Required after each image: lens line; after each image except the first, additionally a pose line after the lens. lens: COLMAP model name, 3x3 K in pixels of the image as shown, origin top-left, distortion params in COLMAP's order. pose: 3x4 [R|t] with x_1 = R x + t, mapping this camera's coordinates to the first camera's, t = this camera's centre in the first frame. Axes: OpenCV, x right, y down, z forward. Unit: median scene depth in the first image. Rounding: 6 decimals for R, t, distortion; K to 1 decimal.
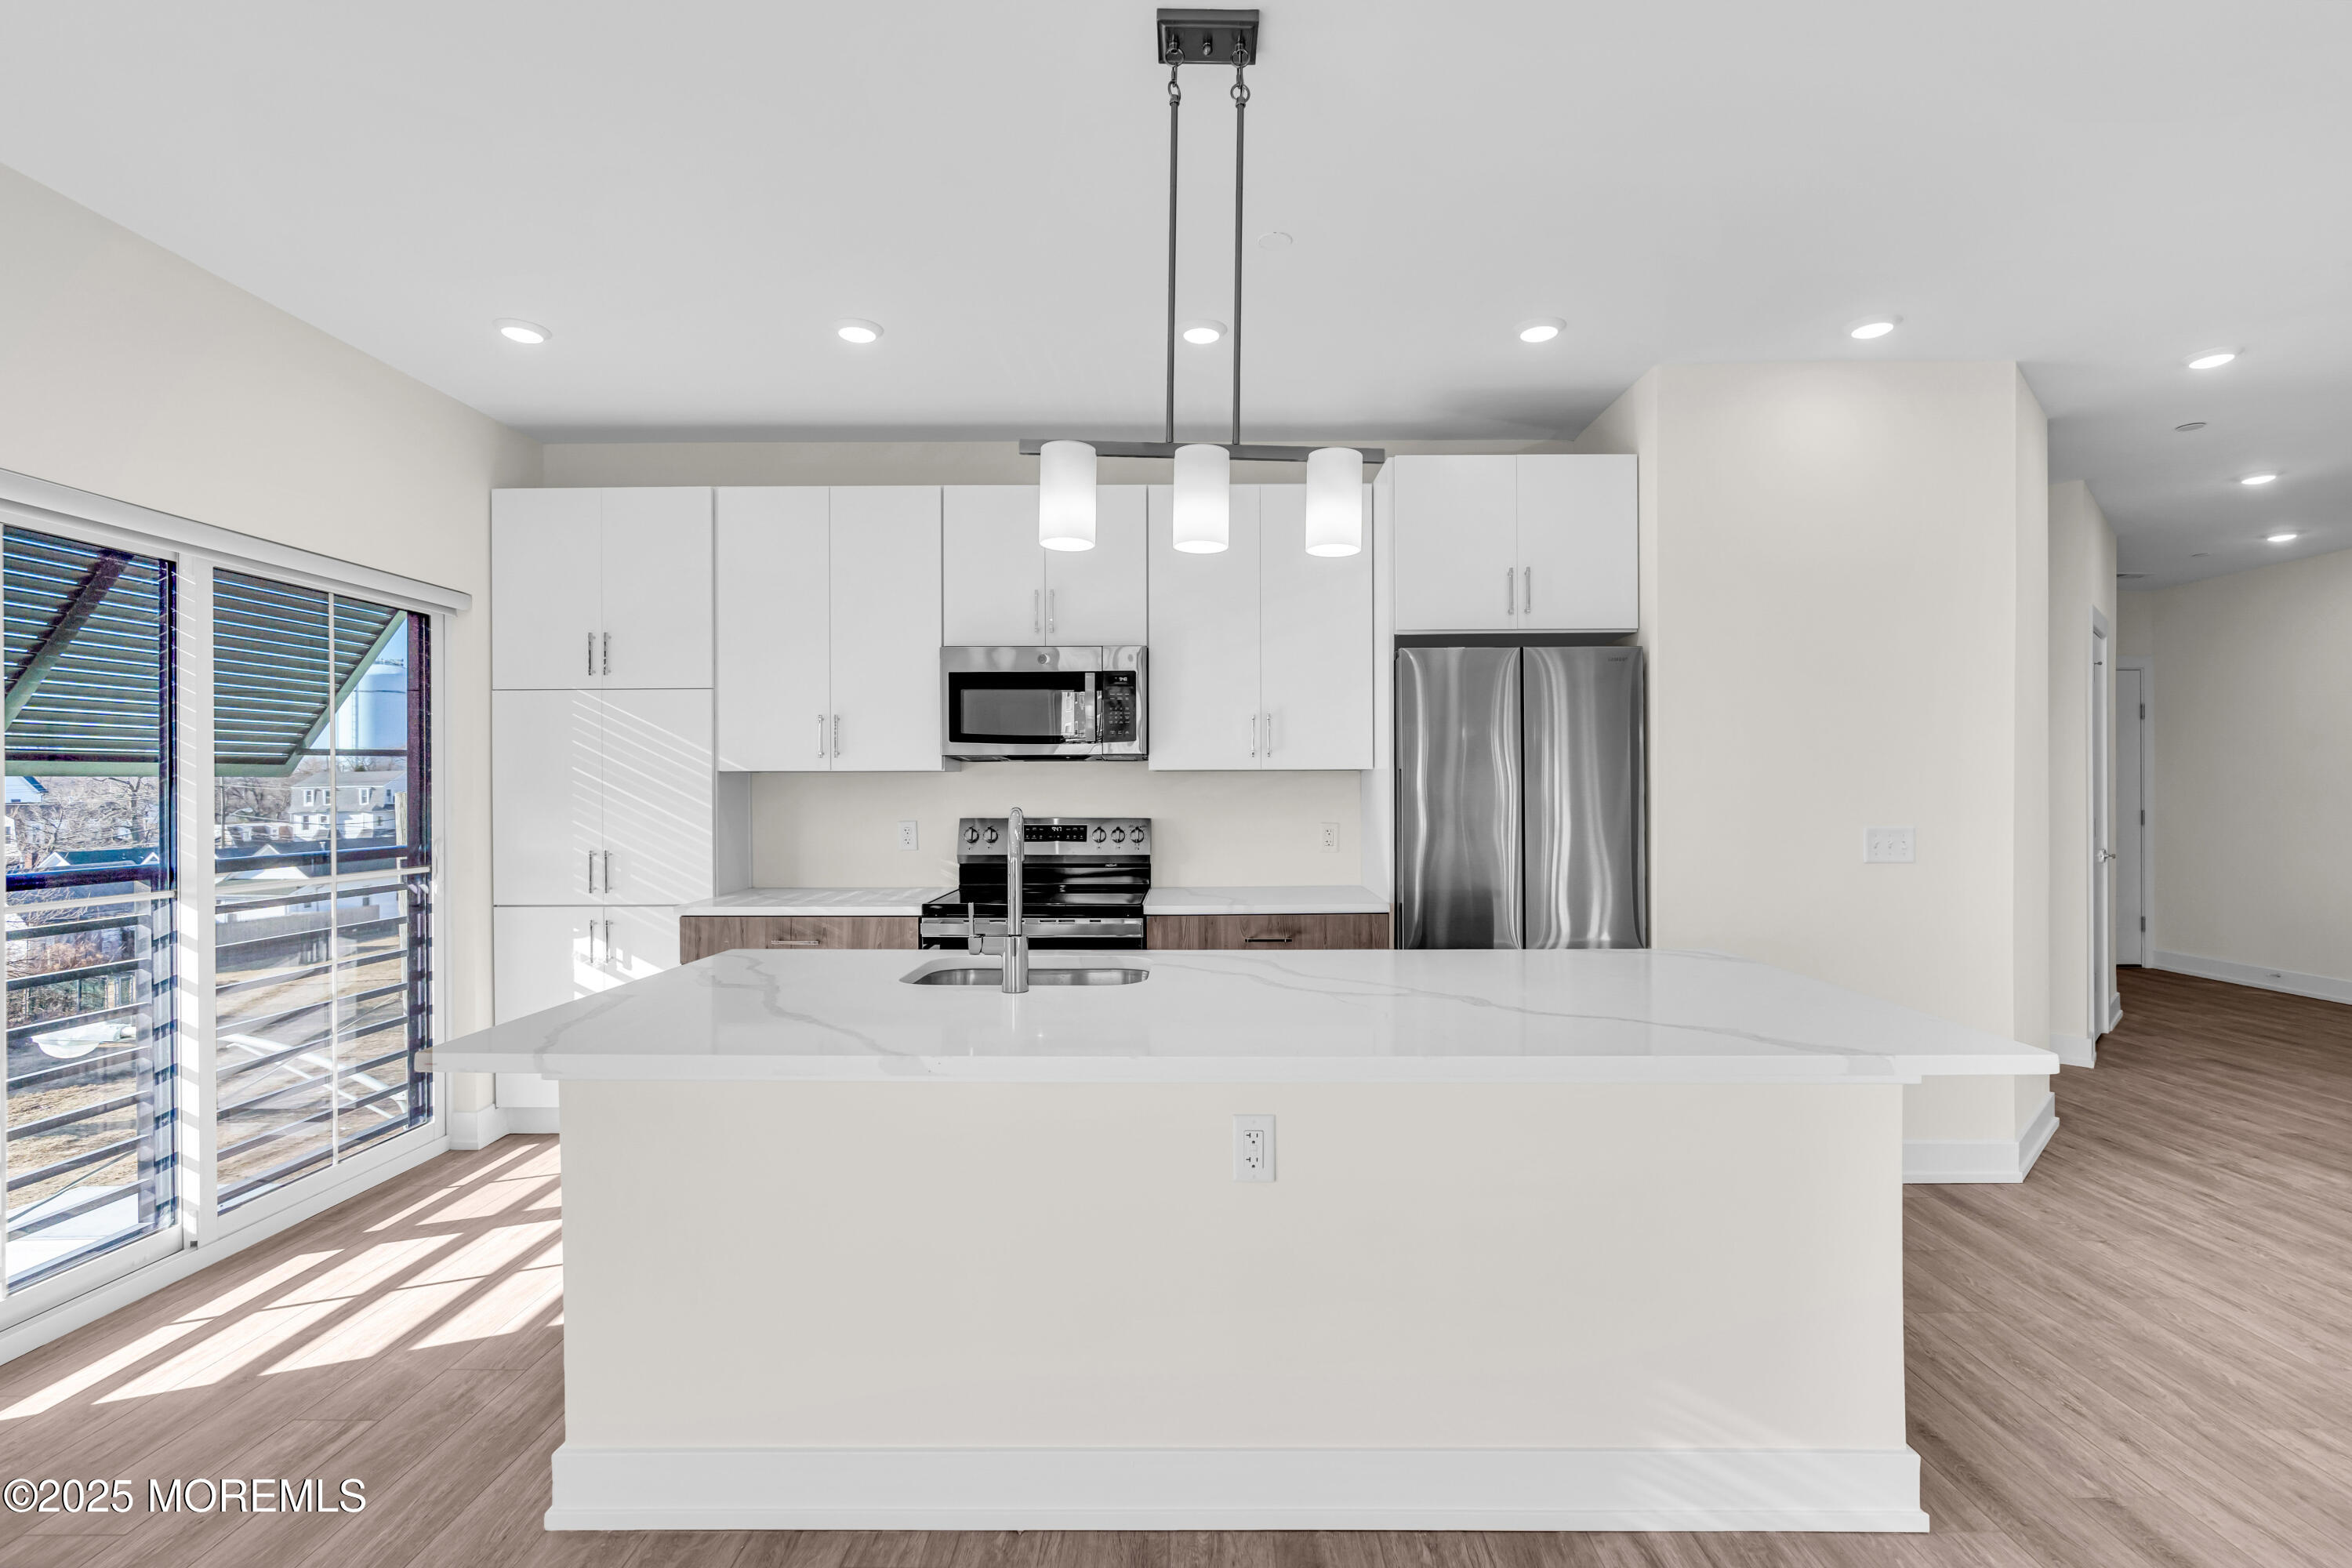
lens RADIAL K [[1068.6, 0, 1183.8], [0, 1068.6, 793.0], [0, 0, 1]] dist [-0.001290, 0.001062]
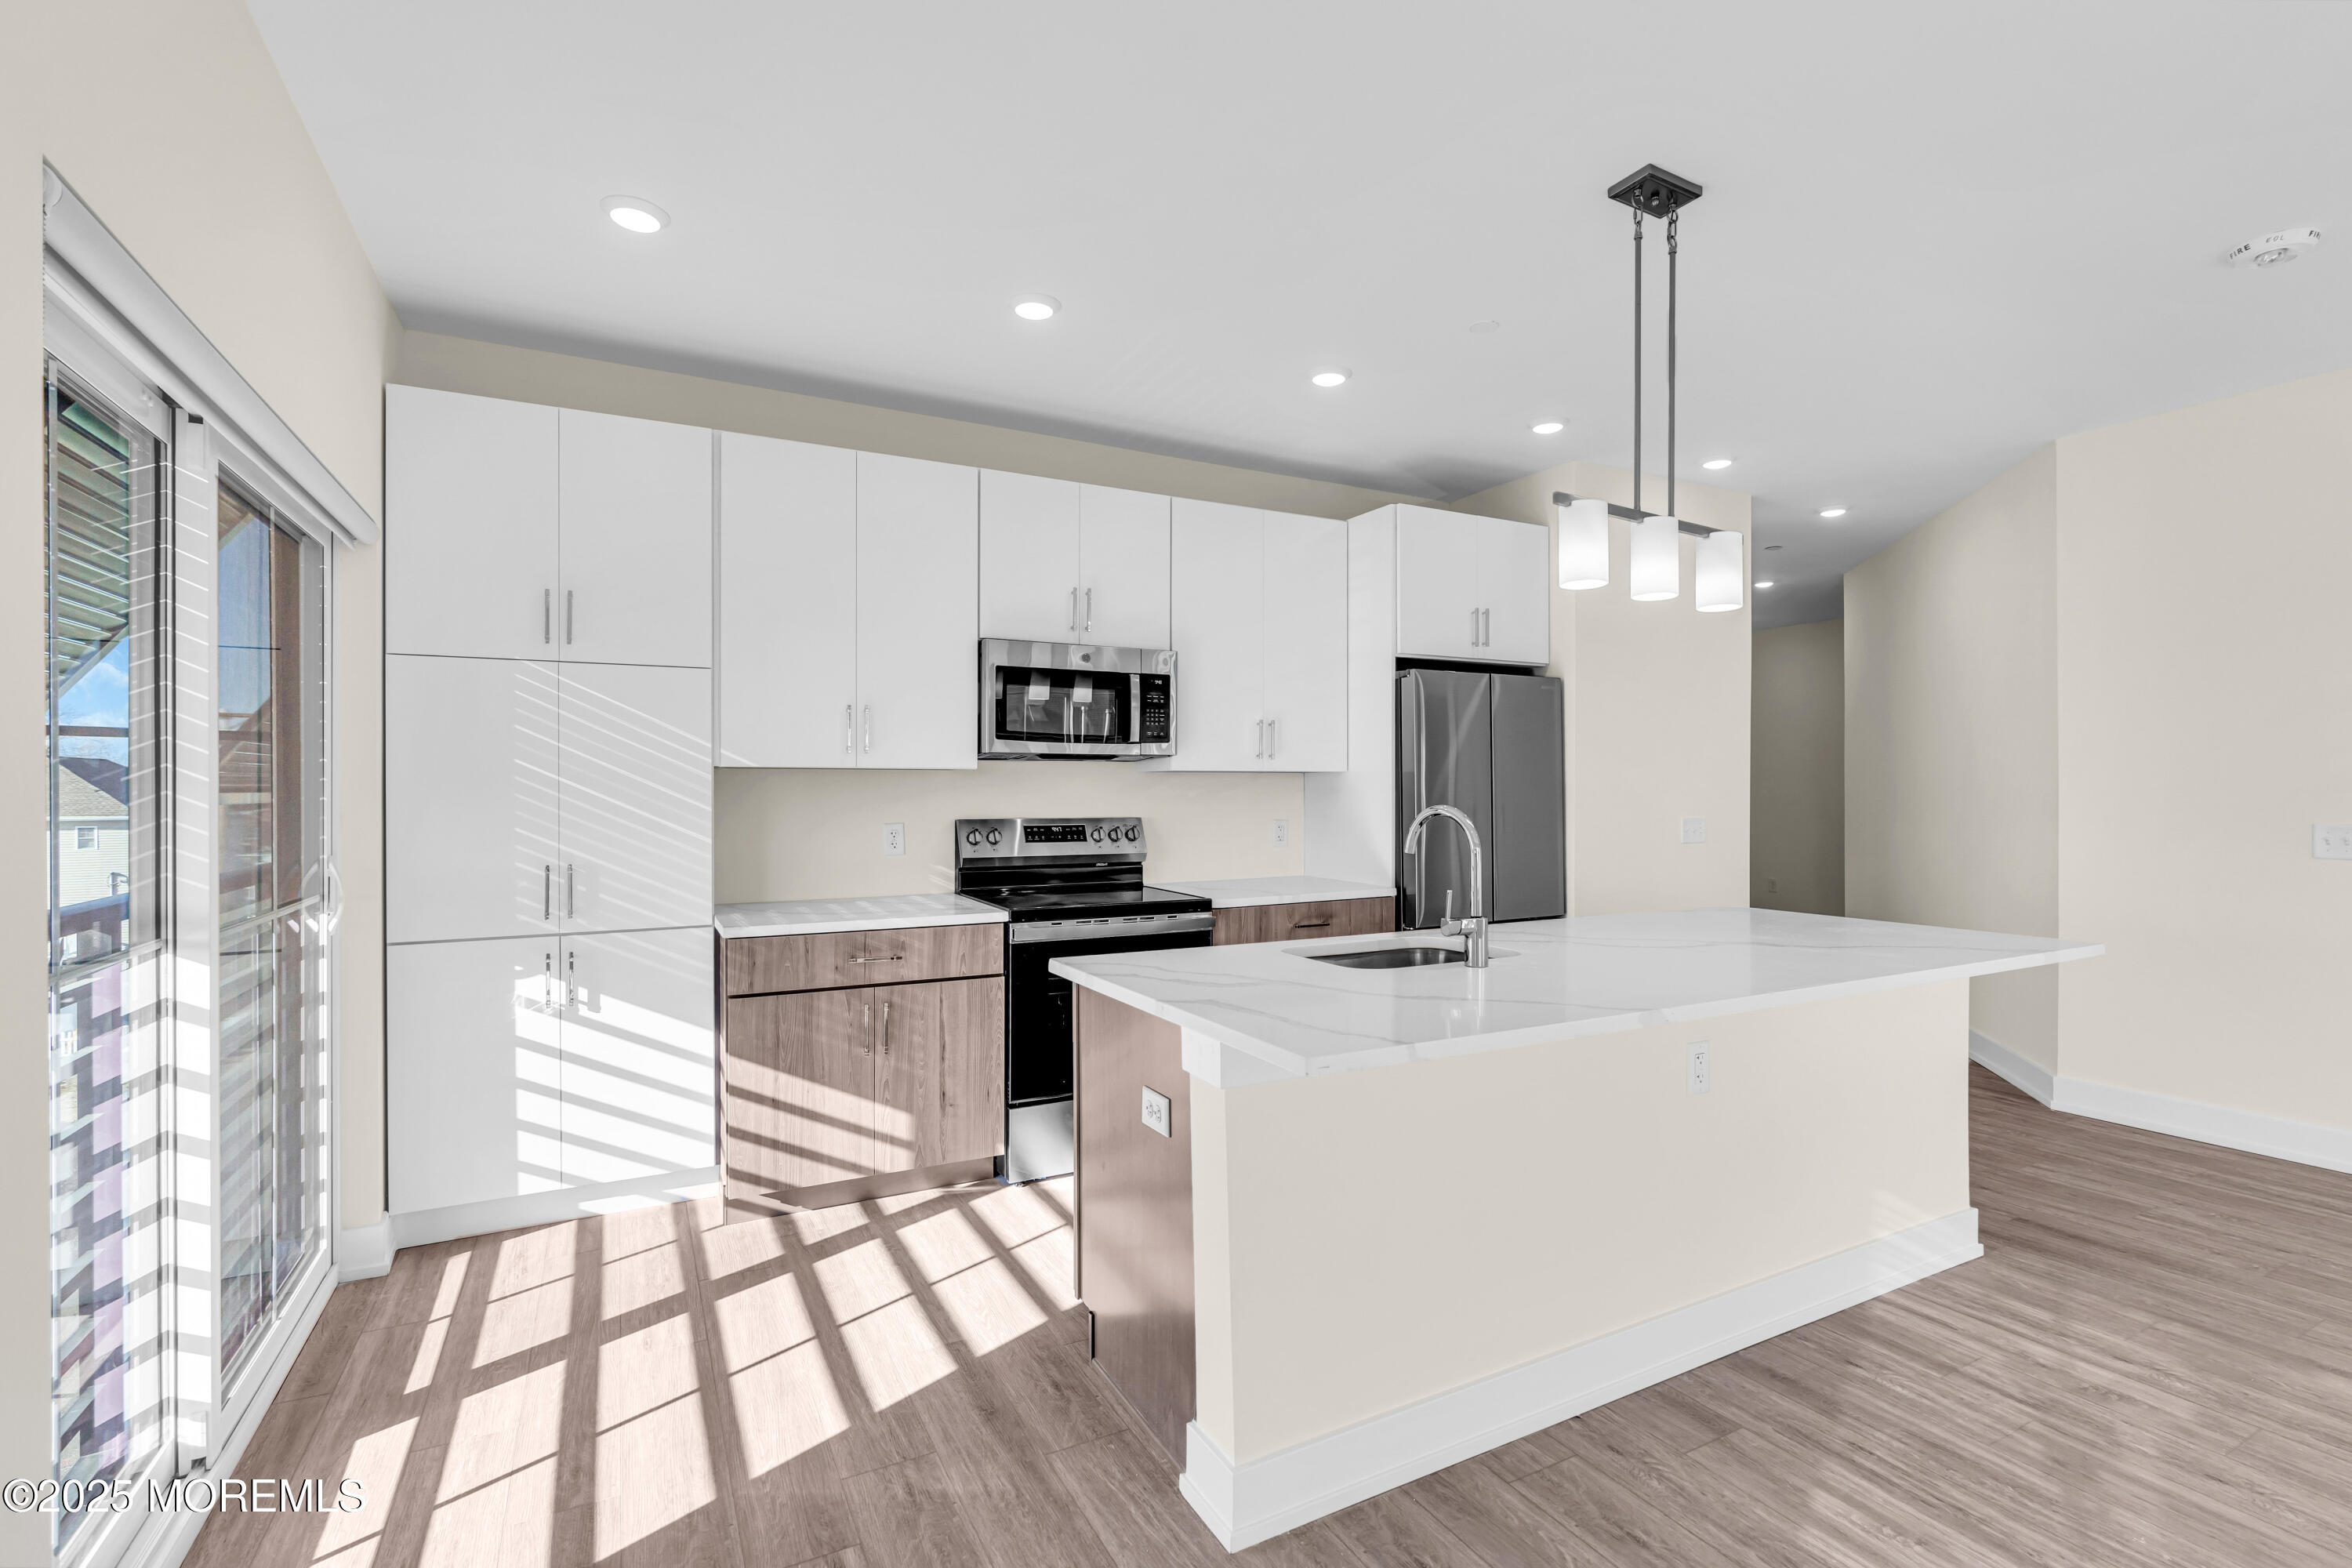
lens RADIAL K [[1069.4, 0, 1204.2], [0, 1069.4, 789.4], [0, 0, 1]] dist [-0.001251, 0.001001]
pose [[0.874955, 0.002177, 0.484199, -0.516403], [-0.000827, 0.999995, -0.003000, -0.000215], [-0.484204, 0.002225, 0.874953, 0.076492]]
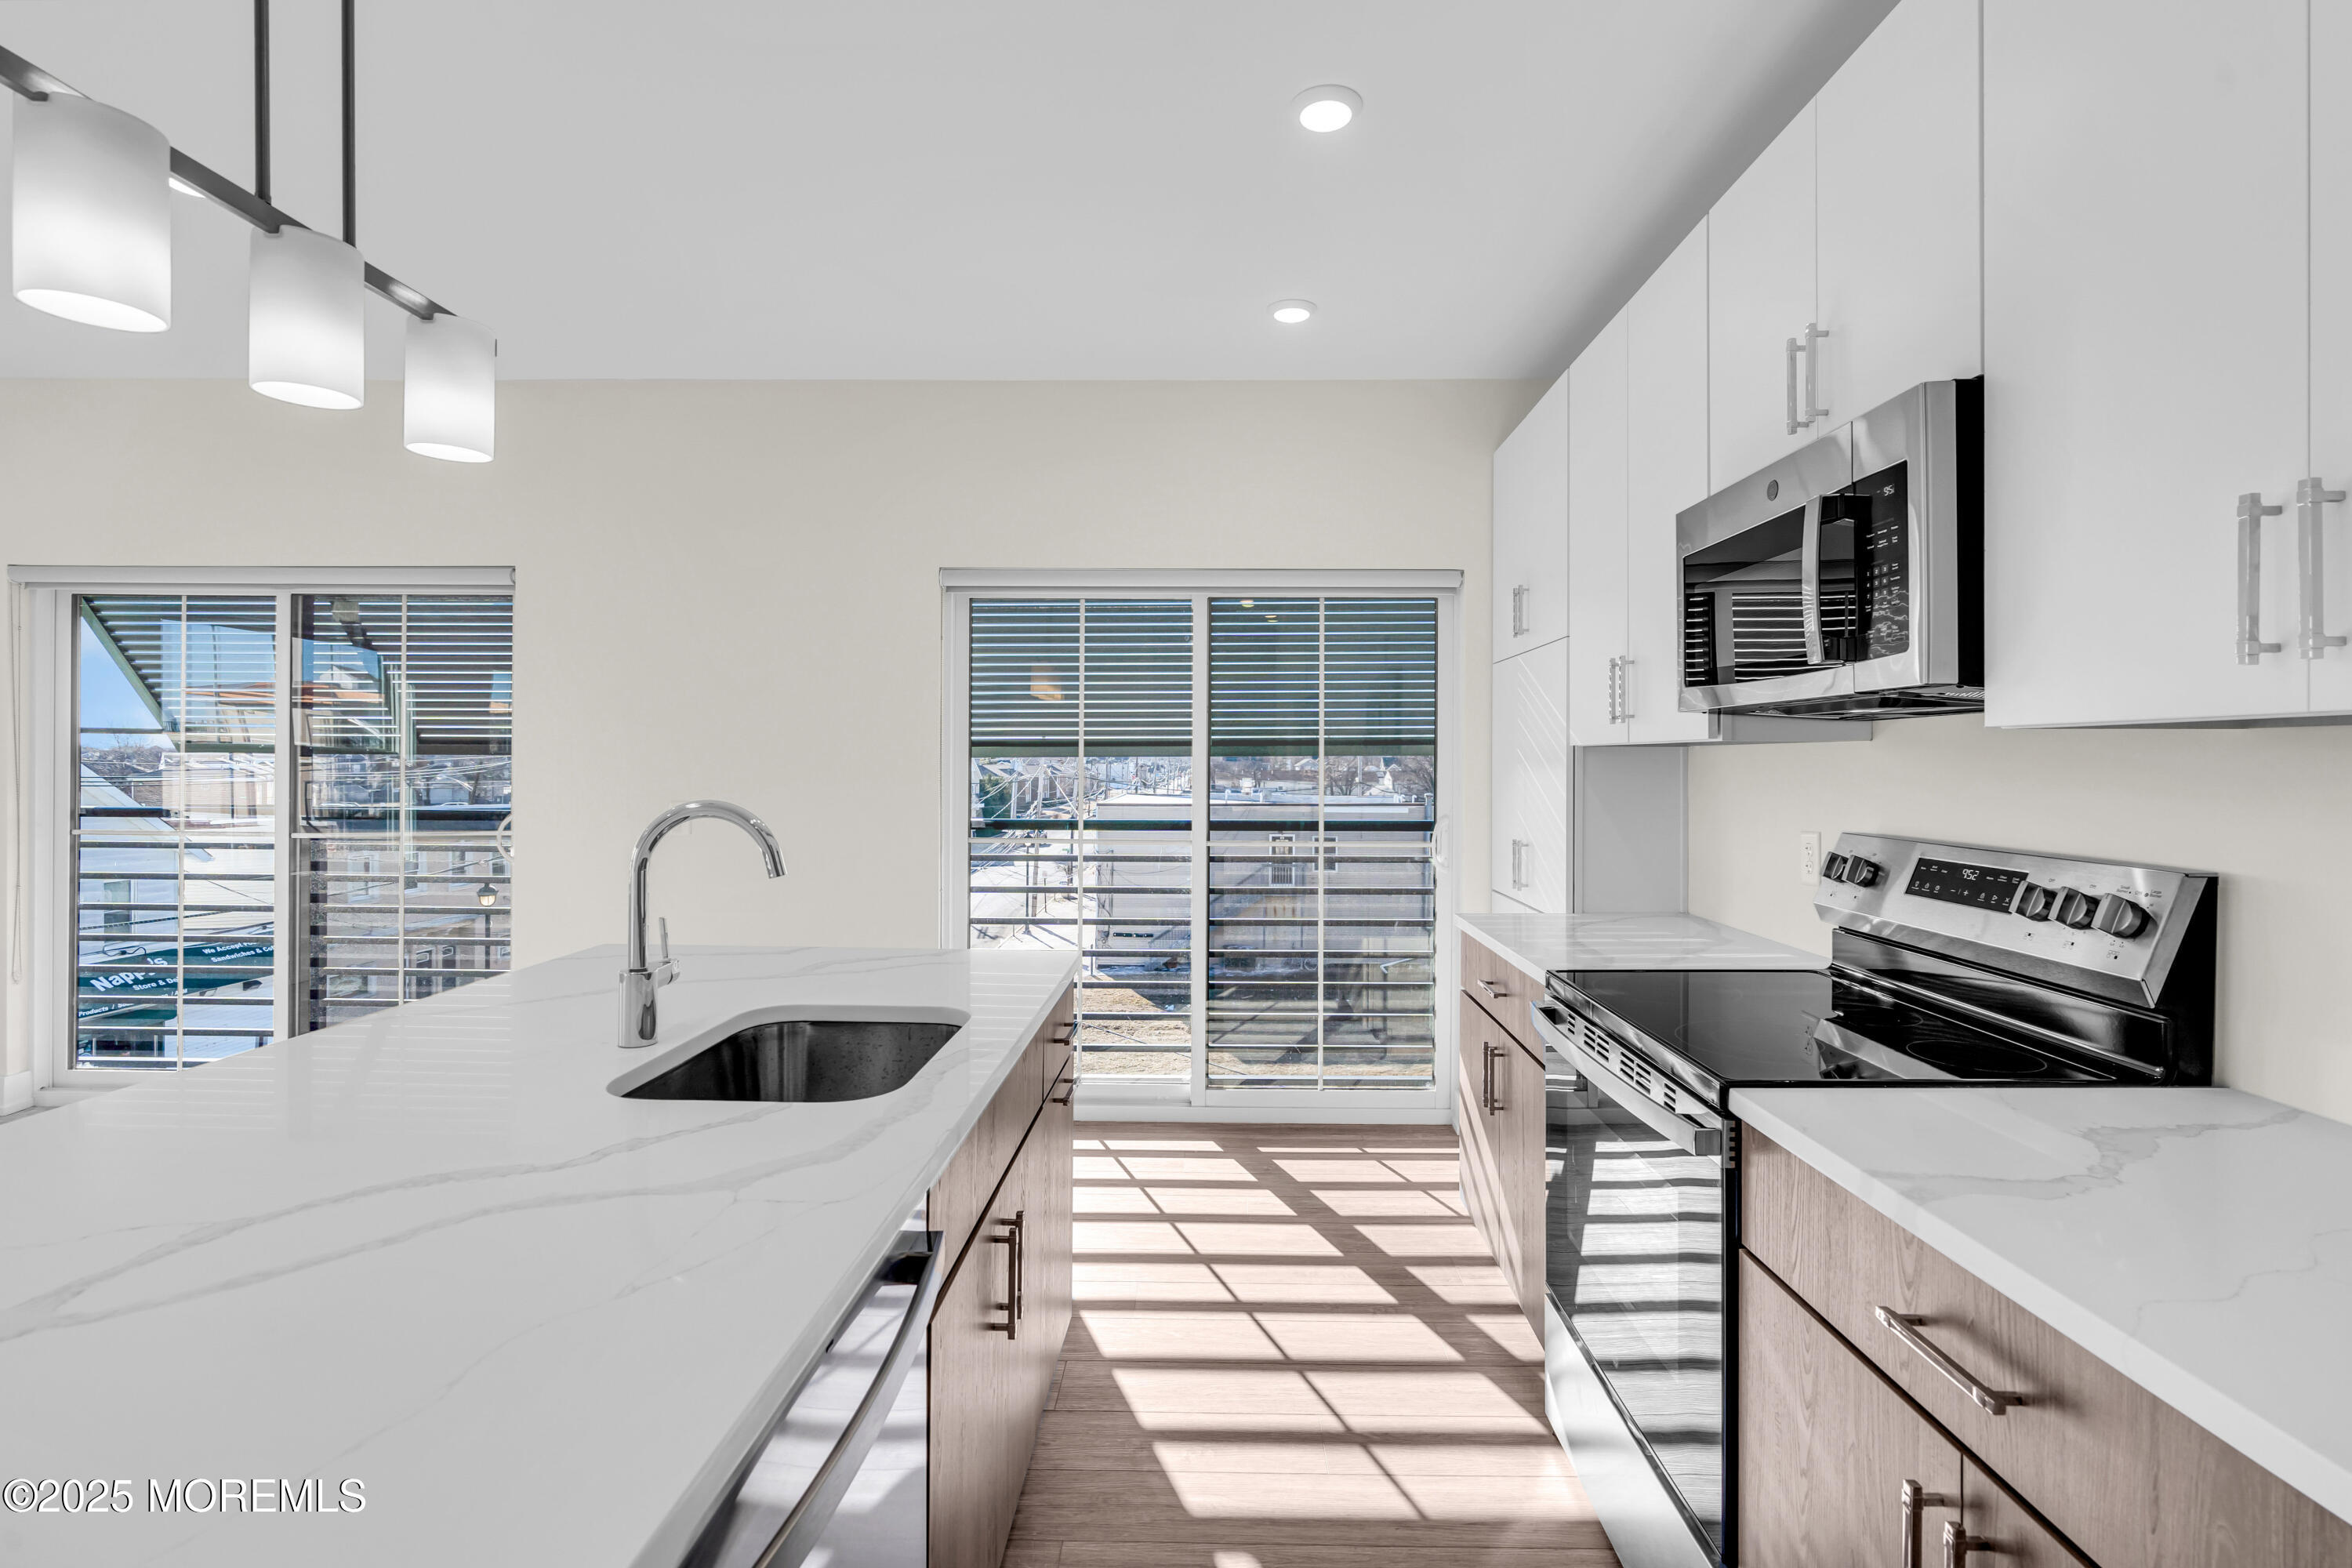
lens RADIAL K [[1076.6, 0, 1211.1], [0, 1076.6, 764.4], [0, 0, 1]] dist [-0.000303, 0.000162]
pose [[-0.007213, 0.004483, -0.999964, 0.325506], [-0.007185, 0.999964, 0.004535, -0.009784], [0.999948, 0.007217, -0.007181, 0.764519]]
